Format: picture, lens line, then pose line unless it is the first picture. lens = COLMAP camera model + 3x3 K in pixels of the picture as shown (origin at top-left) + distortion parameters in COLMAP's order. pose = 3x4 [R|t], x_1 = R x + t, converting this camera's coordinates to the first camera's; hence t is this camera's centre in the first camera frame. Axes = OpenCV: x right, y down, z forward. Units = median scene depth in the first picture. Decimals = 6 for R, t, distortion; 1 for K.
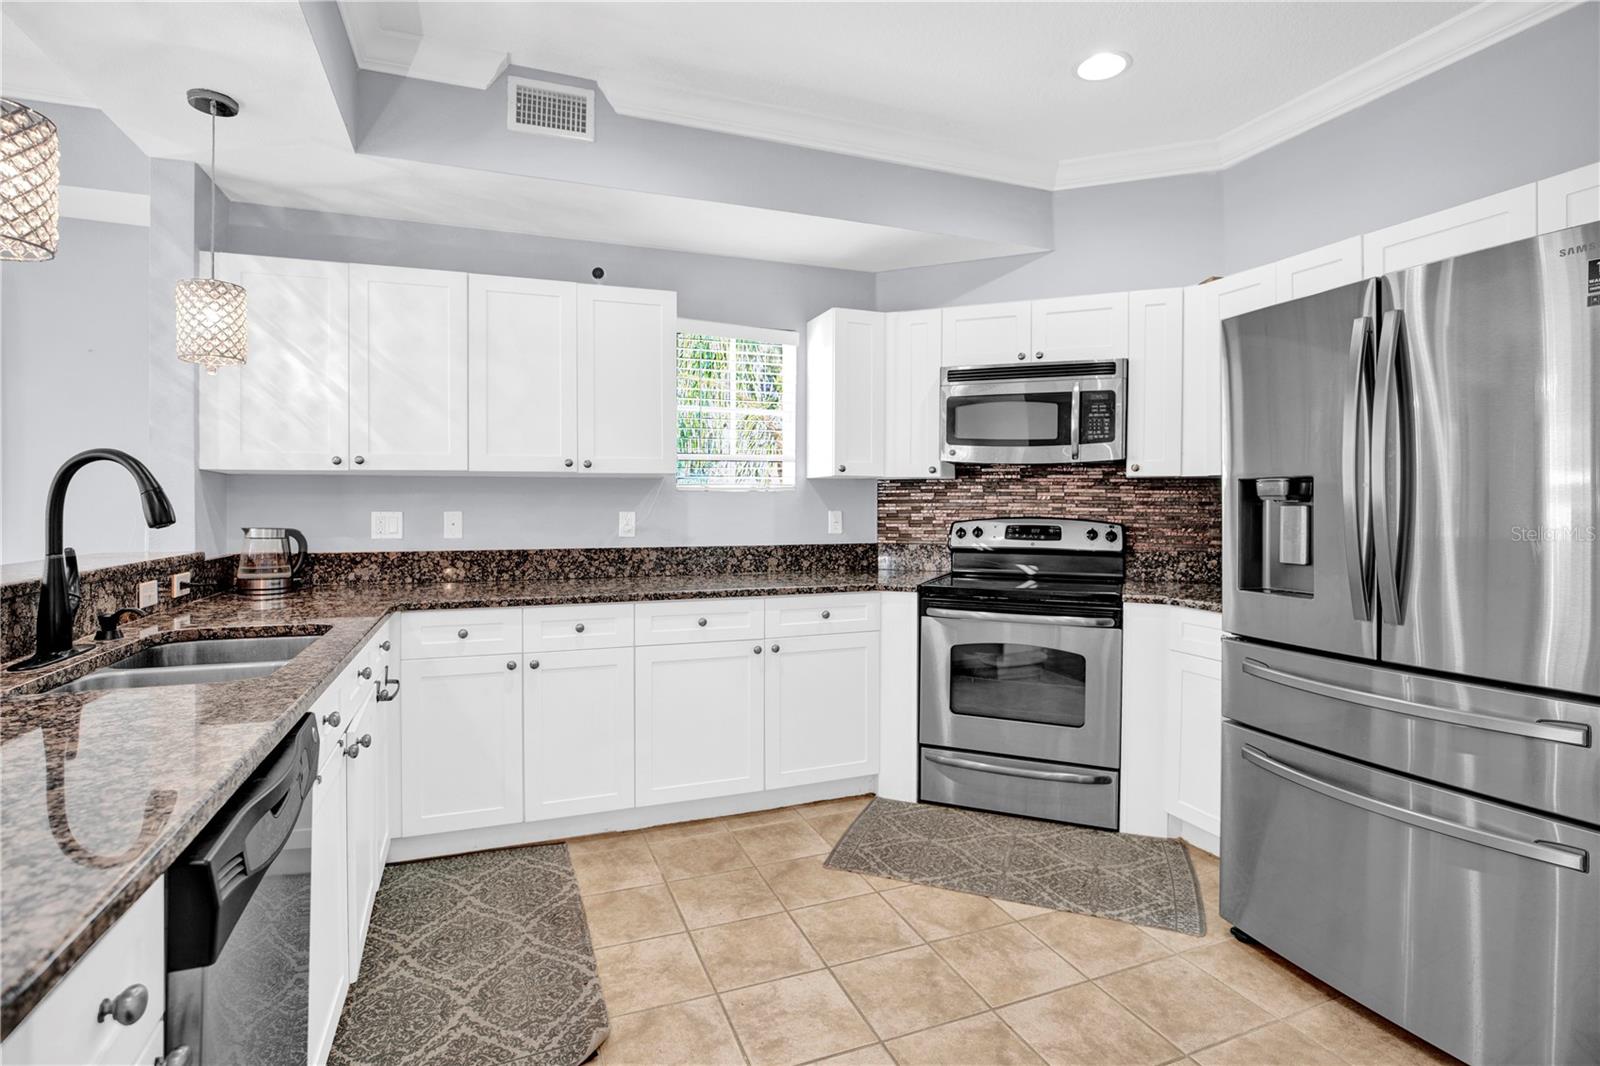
lens RADIAL K [[762.5, 0, 790.4], [0, 762.5, 510.3], [0, 0, 1]] dist [-0.026640, 0.000985]
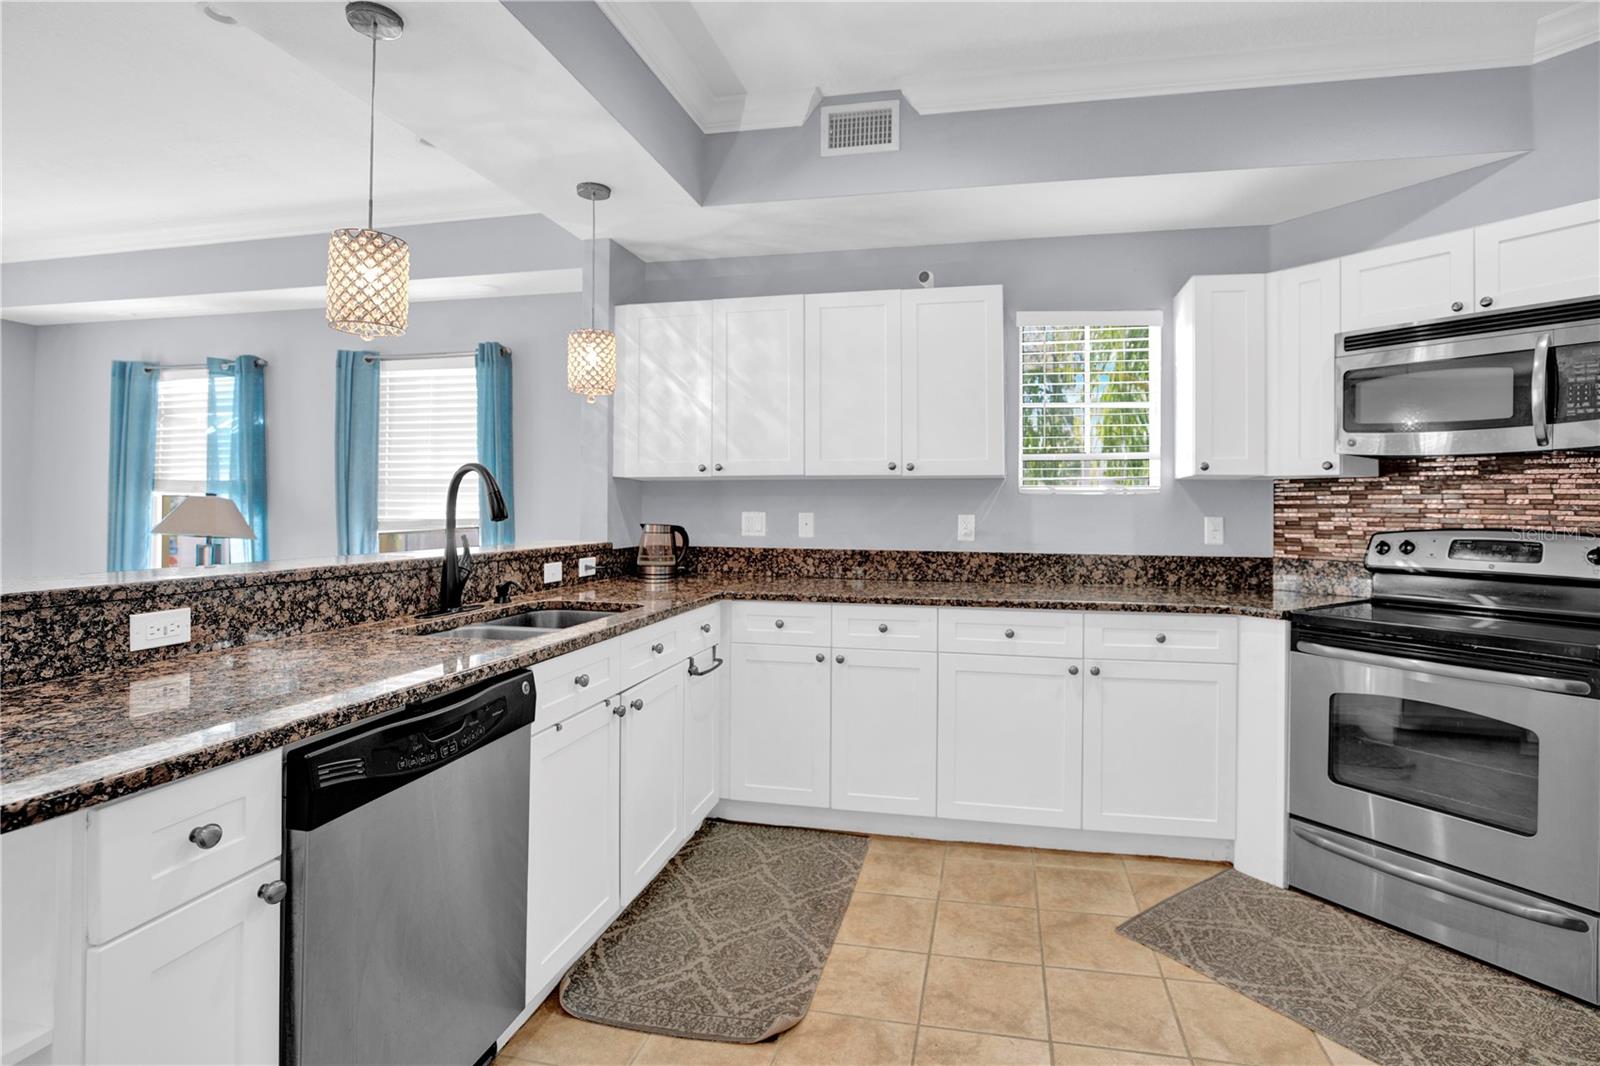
lens RADIAL K [[785.2, 0, 862.8], [0, 785.2, 502.9], [0, 0, 1]] dist [-0.040362, 0.017497]
pose [[0.848904, 0.003266, -0.528537, 0.221451], [-0.011393, 0.999862, -0.012119, 0.000168], [0.528424, 0.016309, 0.848824, 0.082072]]
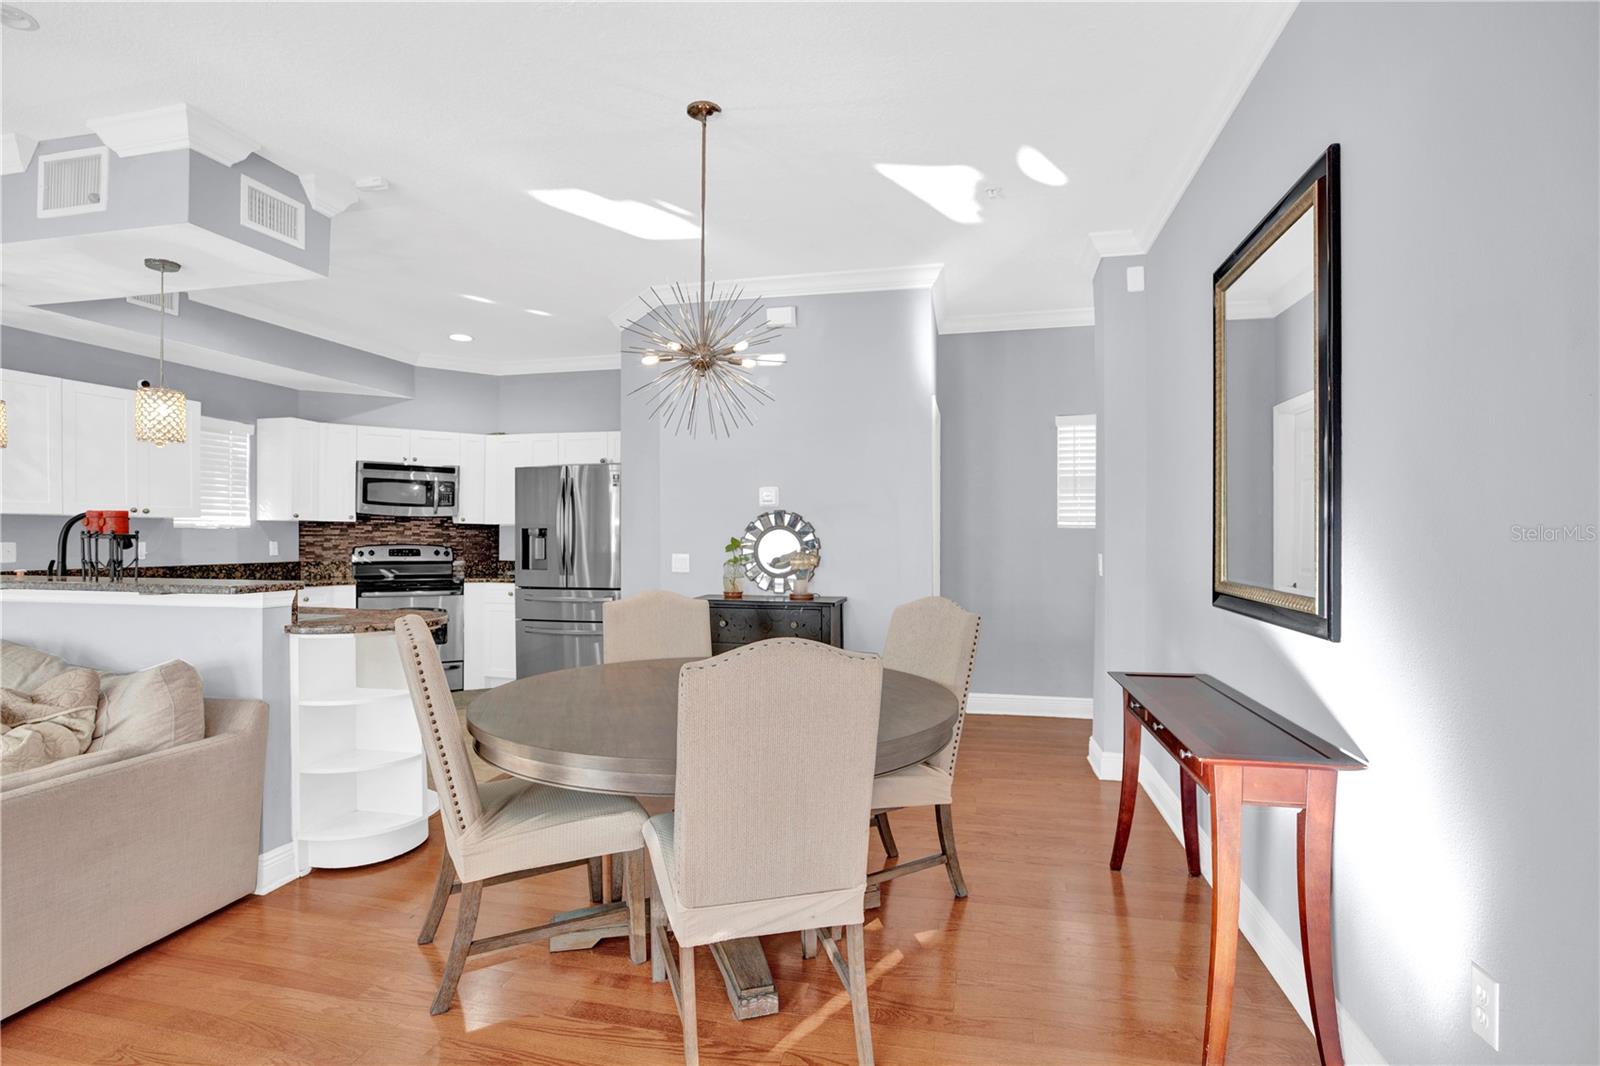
lens RADIAL K [[791.1, 0, 777.3], [0, 791.1, 536.9], [0, 0, 1]] dist [-0.000333, 0.000124]
pose [[0.570576, 0.000877, 0.821244, -0.823508], [0.004329, 0.999982, -0.004075, 0.003884], [-0.821233, 0.005880, 0.570562, -0.928337]]
